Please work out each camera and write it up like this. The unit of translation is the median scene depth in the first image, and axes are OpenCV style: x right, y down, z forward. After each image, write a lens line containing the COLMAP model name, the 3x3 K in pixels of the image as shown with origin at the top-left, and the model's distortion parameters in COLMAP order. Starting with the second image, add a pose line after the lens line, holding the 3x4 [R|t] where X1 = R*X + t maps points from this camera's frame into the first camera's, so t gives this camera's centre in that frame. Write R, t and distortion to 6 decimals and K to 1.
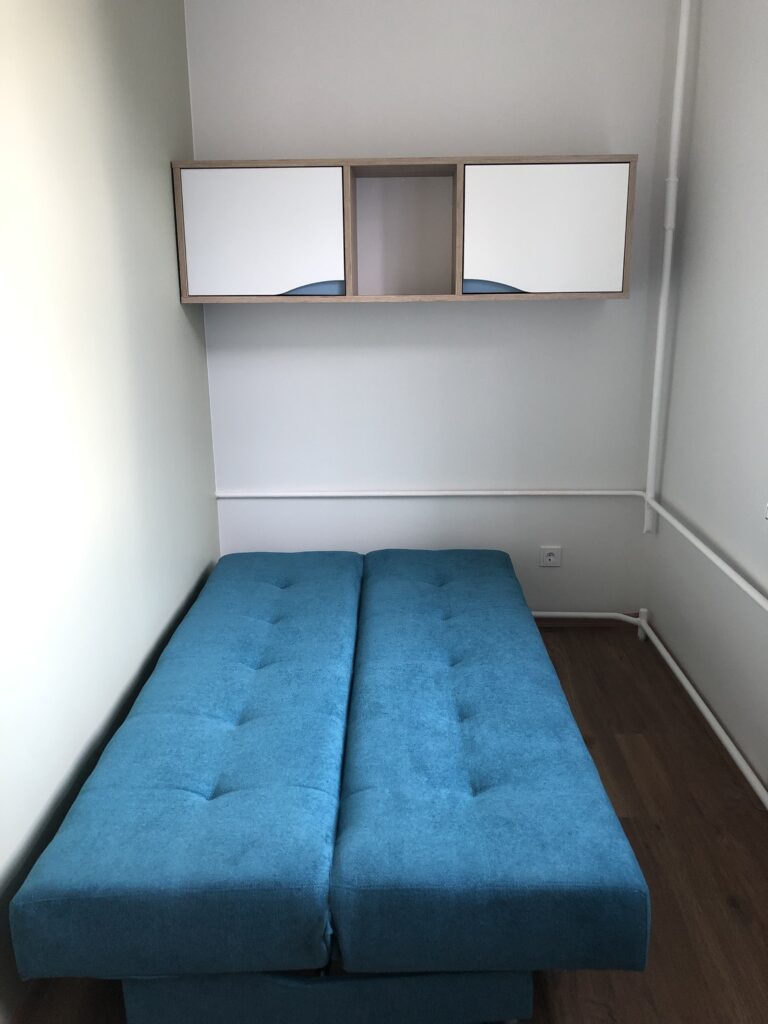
lens RADIAL K [[851.9, 0, 383.0], [0, 851.9, 496.3], [0, 0, 1]] dist [0.091507, -0.158808]
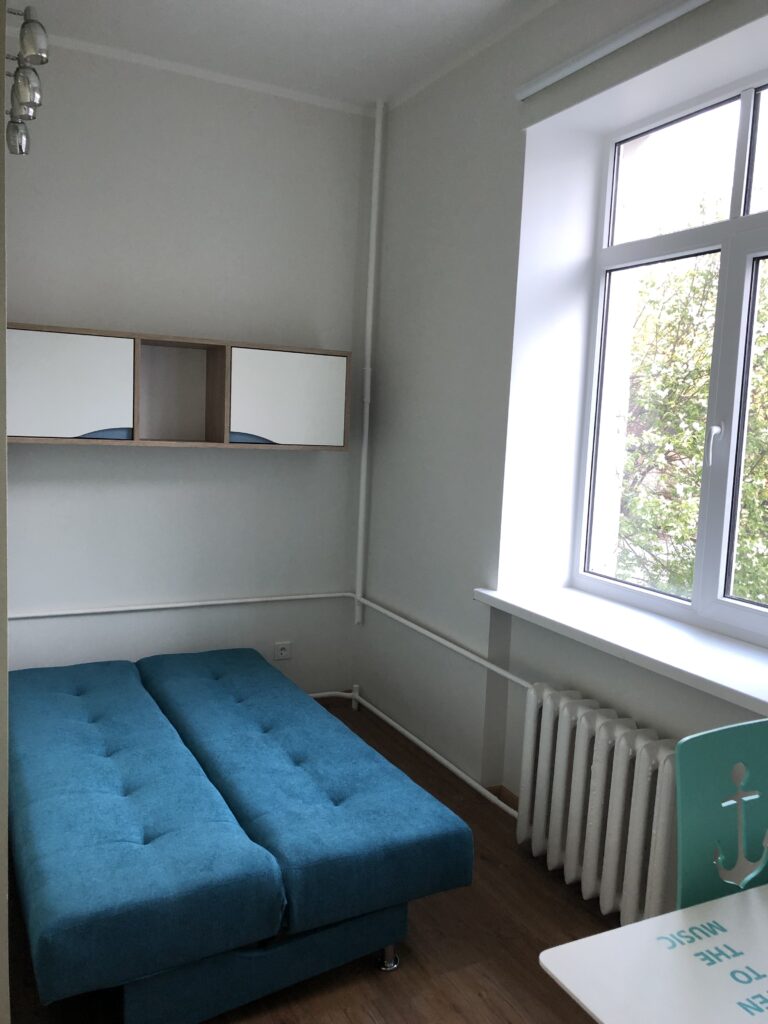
lens RADIAL K [[842.8, 0, 384.0], [0, 842.8, 512.0], [0, 0, 1]] dist [0.073171, -0.094448]
pose [[0.882272, -0.004122, 0.470722, -0.328991], [0.063815, 0.991778, -0.110923, 0.021682], [-0.466394, 0.127903, 0.875281, -0.214279]]
